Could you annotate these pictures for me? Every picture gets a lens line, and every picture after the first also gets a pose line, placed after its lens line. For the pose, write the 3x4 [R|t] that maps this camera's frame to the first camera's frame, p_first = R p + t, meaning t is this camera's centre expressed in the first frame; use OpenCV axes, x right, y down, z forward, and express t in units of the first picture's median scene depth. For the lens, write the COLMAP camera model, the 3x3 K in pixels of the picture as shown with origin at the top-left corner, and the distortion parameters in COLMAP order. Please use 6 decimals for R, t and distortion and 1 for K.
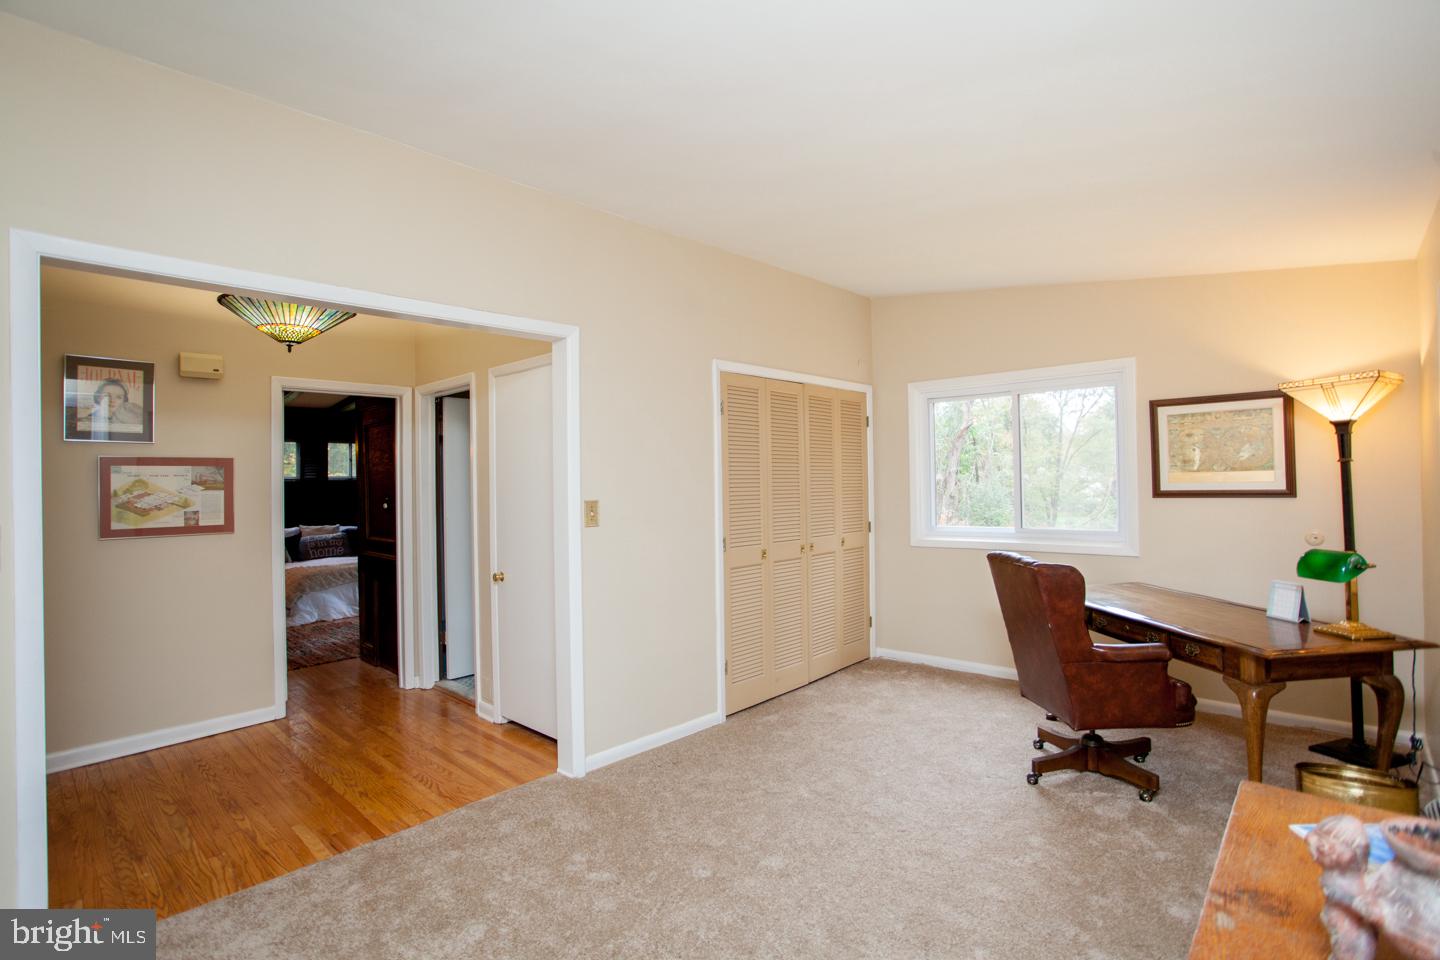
lens RADIAL K [[697.8, 0, 714.6], [0, 697.8, 479.6], [0, 0, 1]] dist [-0.078234, 0.036154]
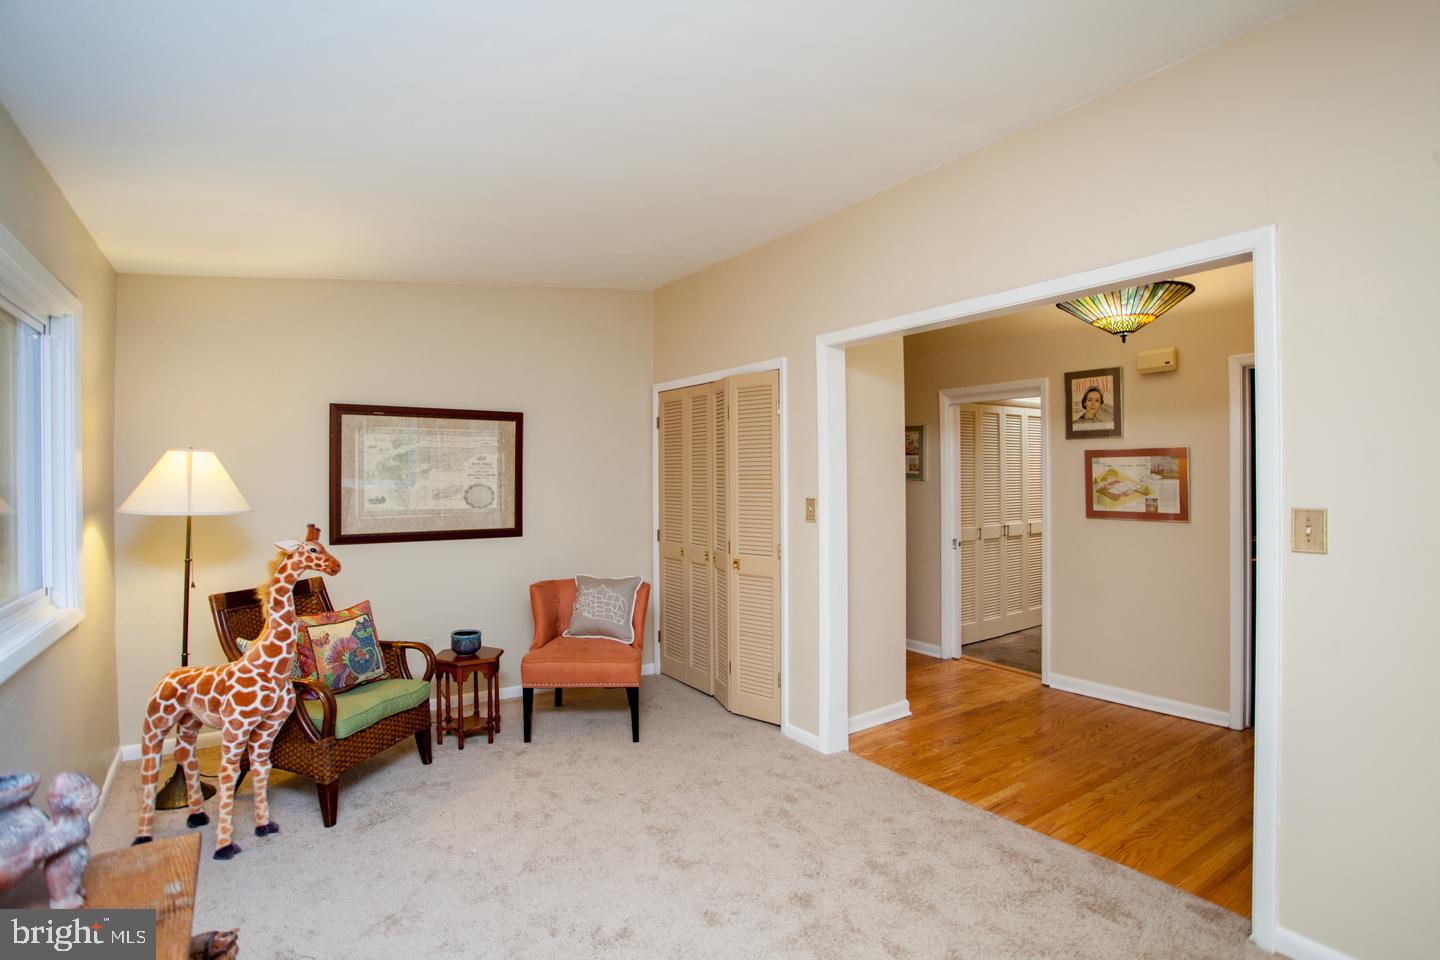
lens RADIAL K [[697.8, 0, 714.6], [0, 697.8, 479.6], [0, 0, 1]] dist [-0.078234, 0.036154]
pose [[-0.217286, 0.018246, -0.975938, 0.449416], [0.010437, 0.999812, 0.016369, -0.008542], [0.976052, -0.006629, -0.217435, 0.583946]]
